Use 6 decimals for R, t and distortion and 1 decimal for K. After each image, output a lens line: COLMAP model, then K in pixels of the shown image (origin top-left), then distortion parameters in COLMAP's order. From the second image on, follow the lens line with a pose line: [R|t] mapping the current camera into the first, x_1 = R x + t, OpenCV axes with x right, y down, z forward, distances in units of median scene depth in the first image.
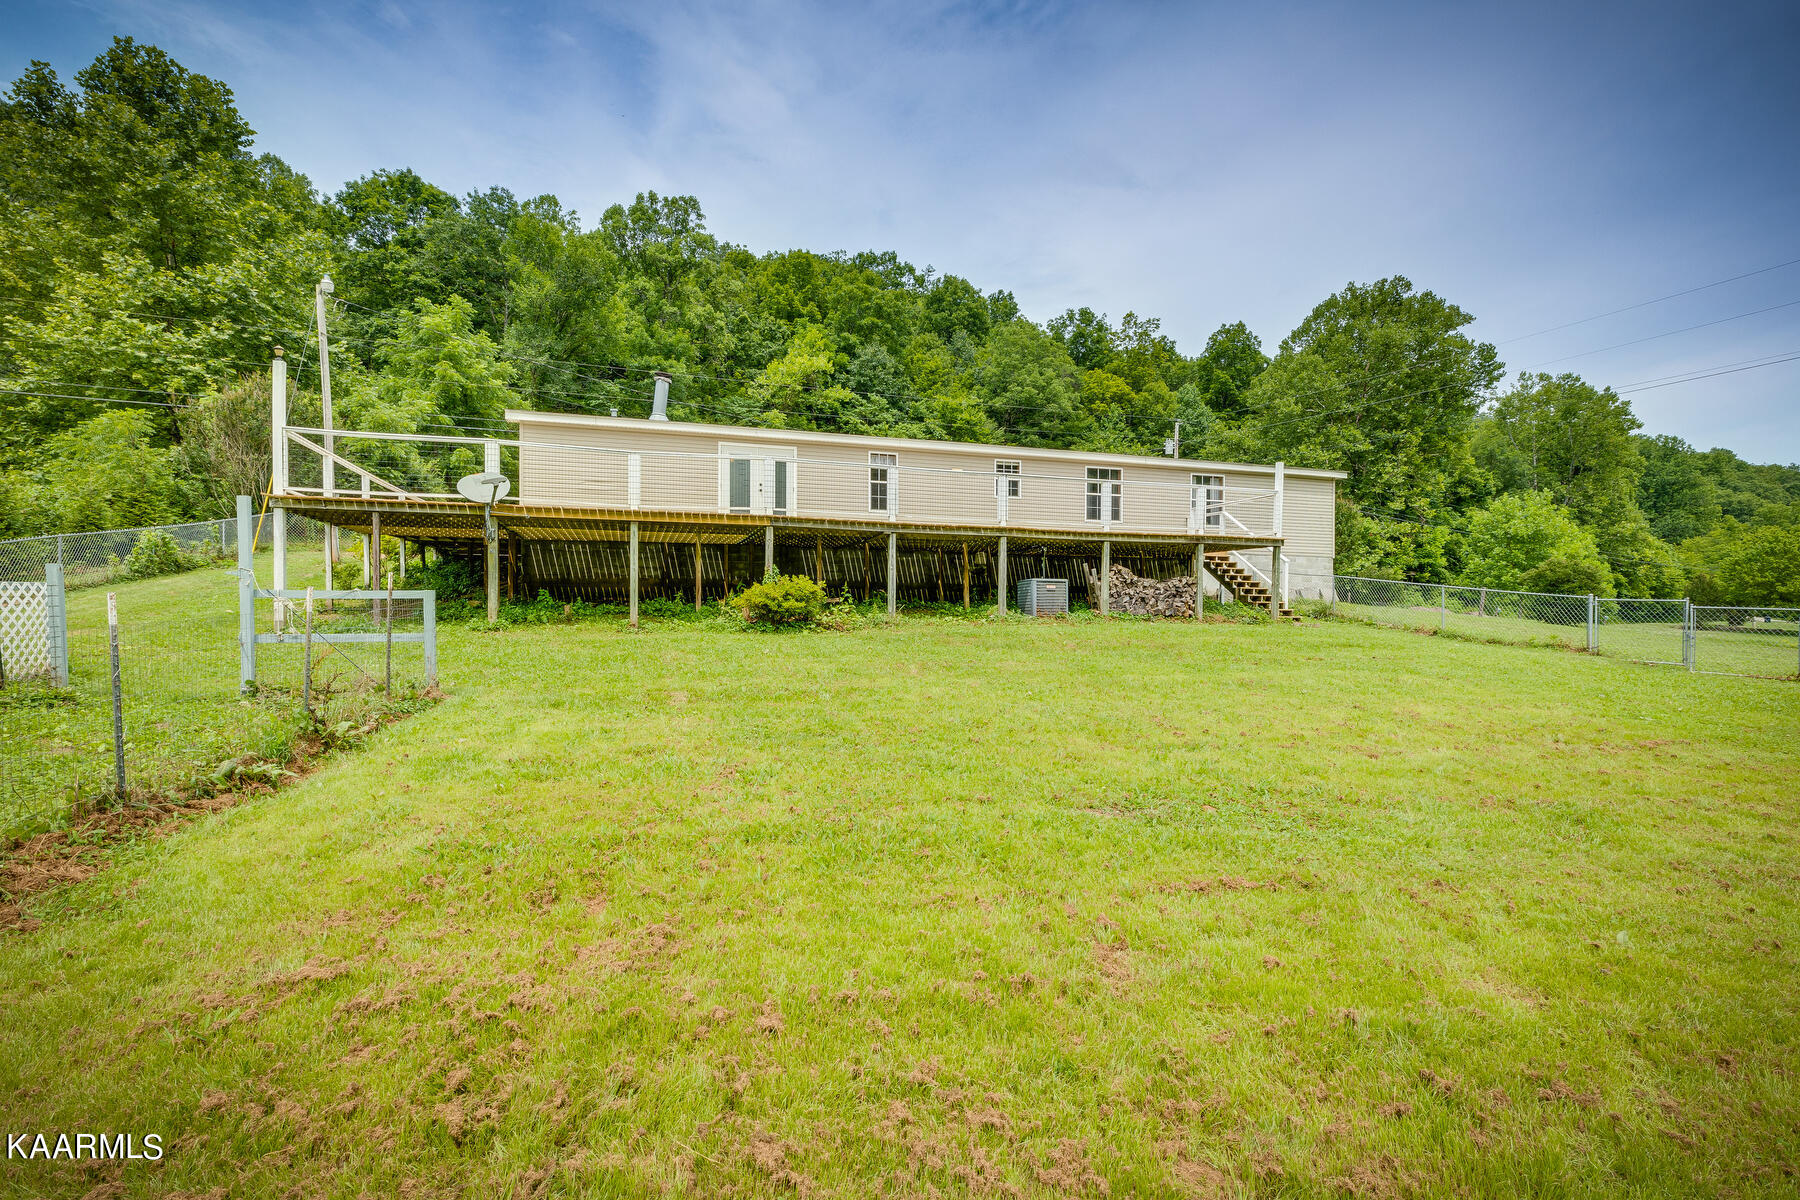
lens RADIAL K [[830.1, 0, 900.0], [0, 830.1, 600.0], [0, 0, 1]] dist [0.001502, 0.000022]
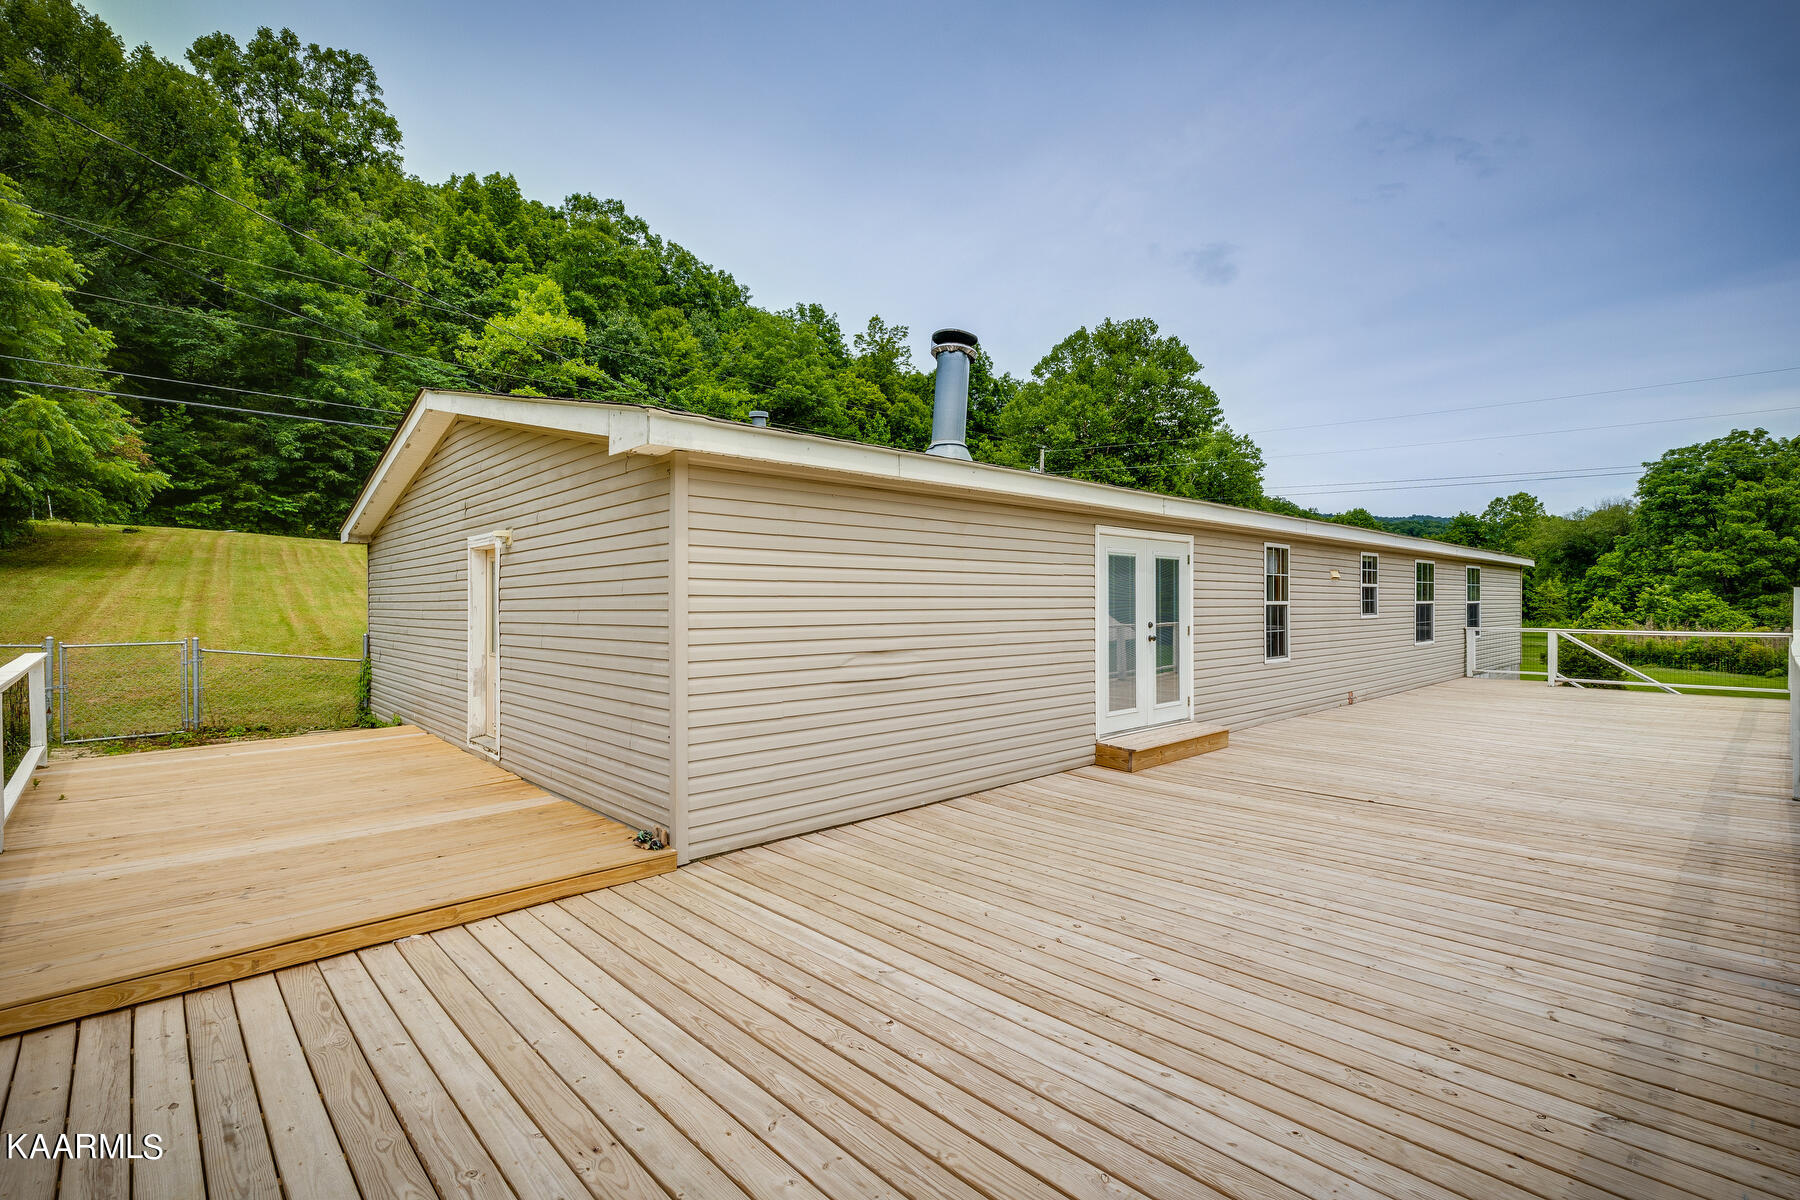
lens RADIAL K [[815.6, 0, 900.0], [0, 815.6, 600.0], [0, 0, 1]] dist [0.010161, -0.000180]
pose [[0.905269, -0.006328, 0.424792, -0.127330], [0.001336, 0.999927, 0.012049, -0.041696], [-0.424837, -0.010340, 0.905211, 0.178159]]
